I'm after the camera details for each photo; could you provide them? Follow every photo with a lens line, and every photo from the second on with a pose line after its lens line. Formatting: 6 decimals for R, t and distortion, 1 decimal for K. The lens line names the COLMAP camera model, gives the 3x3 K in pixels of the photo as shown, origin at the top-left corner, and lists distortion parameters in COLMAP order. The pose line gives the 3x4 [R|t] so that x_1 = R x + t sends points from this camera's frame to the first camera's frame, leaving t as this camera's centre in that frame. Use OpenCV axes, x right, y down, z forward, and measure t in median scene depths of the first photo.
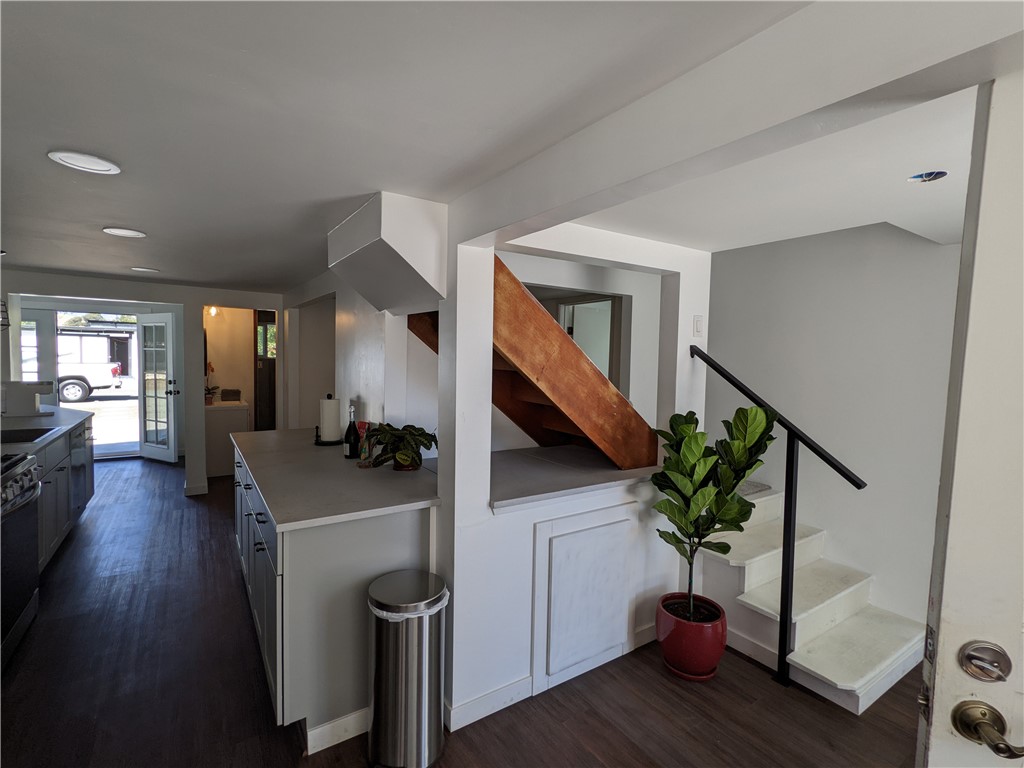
lens RADIAL K [[473.3, 0, 487.3], [0, 473.3, 384.3], [0, 0, 1]] dist [0.019483, -0.000009]
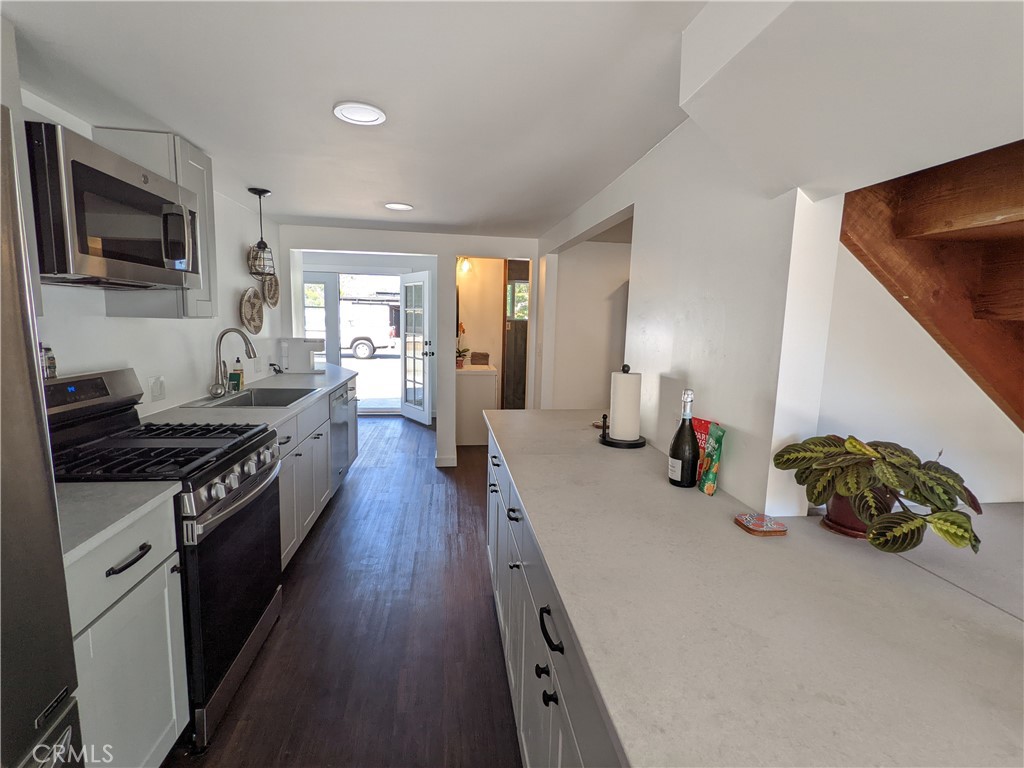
lens RADIAL K [[484.6, 0, 513.5], [0, 484.6, 387.7], [0, 0, 1]] dist [0.000228, 0.000007]
pose [[0.913348, 0.060435, -0.402671, -0.104581], [-0.030799, 0.996345, 0.079678, 0.001957], [0.406014, -0.060372, 0.911870, 0.177319]]
